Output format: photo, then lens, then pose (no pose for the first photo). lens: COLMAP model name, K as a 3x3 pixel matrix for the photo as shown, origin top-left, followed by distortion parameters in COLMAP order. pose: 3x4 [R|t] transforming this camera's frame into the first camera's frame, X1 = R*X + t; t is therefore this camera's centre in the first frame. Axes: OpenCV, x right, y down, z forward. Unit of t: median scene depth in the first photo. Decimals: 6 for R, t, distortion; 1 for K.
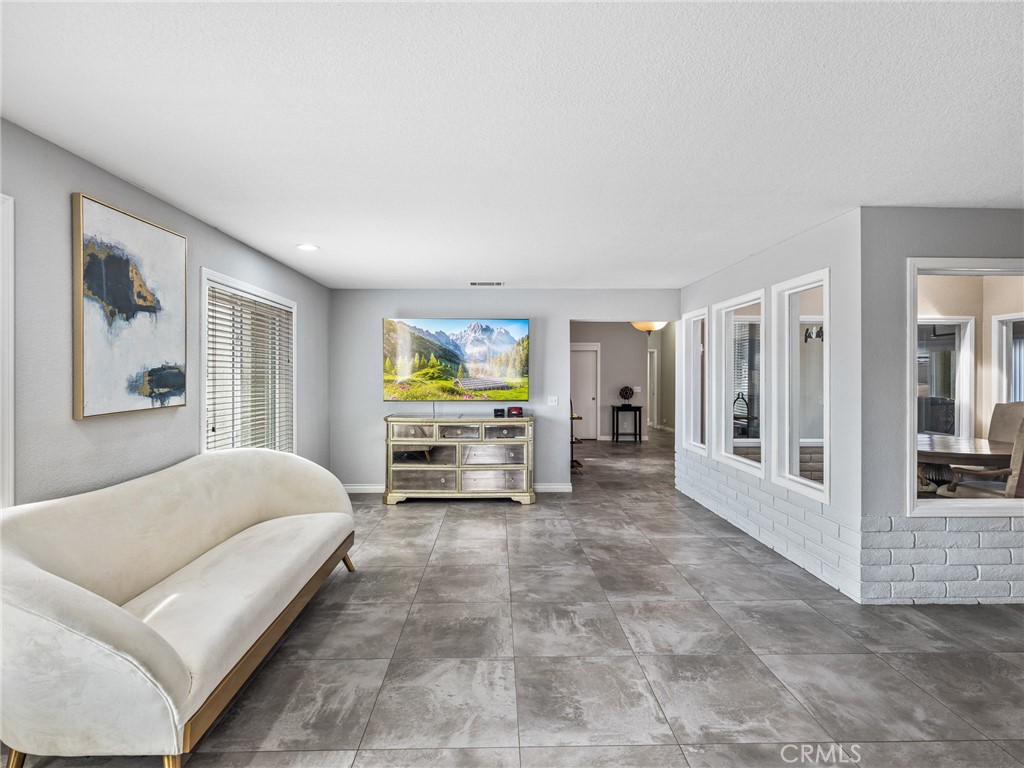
lens RADIAL K [[505.5, 0, 507.8], [0, 505.5, 375.4], [0, 0, 1]] dist [-0.000863, 0.000605]
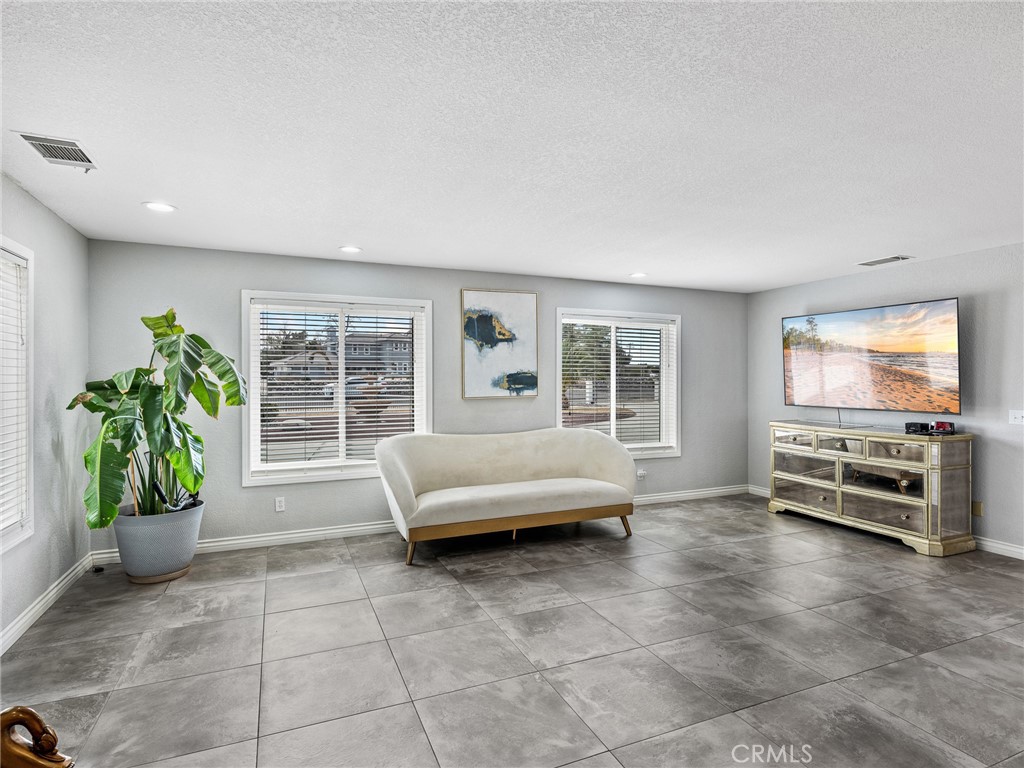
lens RADIAL K [[549.5, 0, 511.9], [0, 549.5, 378.1], [0, 0, 1]] dist [0.002917, 0.000224]
pose [[0.374317, -0.000534, -0.927301, 0.976782], [-0.001630, 0.999998, -0.001234, 0.003775], [0.927299, 0.001973, 0.374315, 0.264656]]
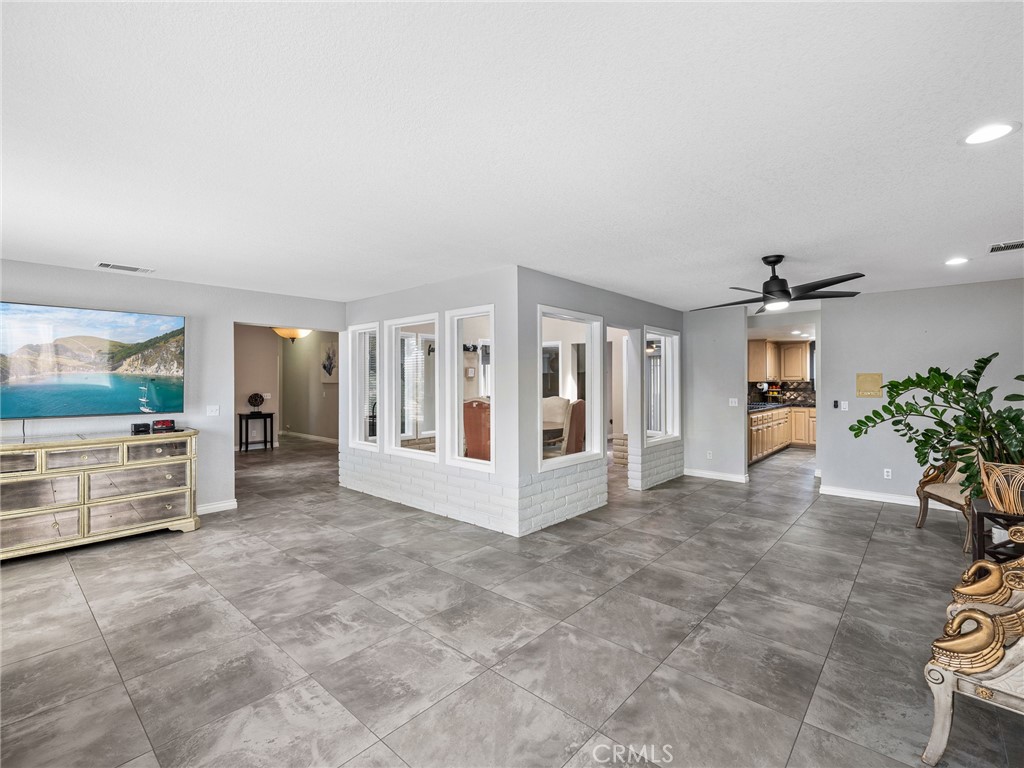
lens RADIAL K [[468.9, 0, 510.9], [0, 468.9, 379.7], [0, 0, 1]] dist [0.000494, 0.000228]
pose [[0.683806, -0.001545, 0.729662, -0.304603], [0.004456, 0.999988, -0.002058, -0.000636], [-0.729650, 0.004659, 0.683805, 0.087278]]
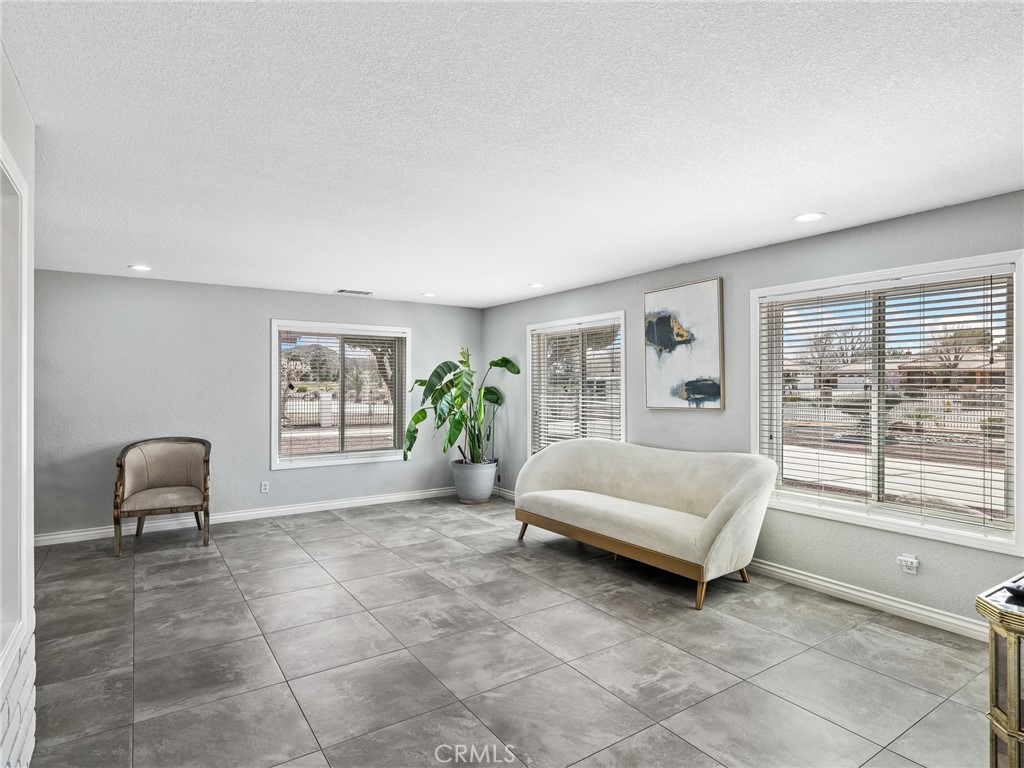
lens RADIAL K [[564.6, 0, 512.2], [0, 564.6, 386.2], [0, 0, 1]] dist [0.005414, 0.000495]
pose [[-0.843325, 0.001856, -0.537401, 0.570980], [0.000943, 0.999998, 0.001973, -0.002278], [0.537403, 0.001157, -0.843325, 1.932596]]
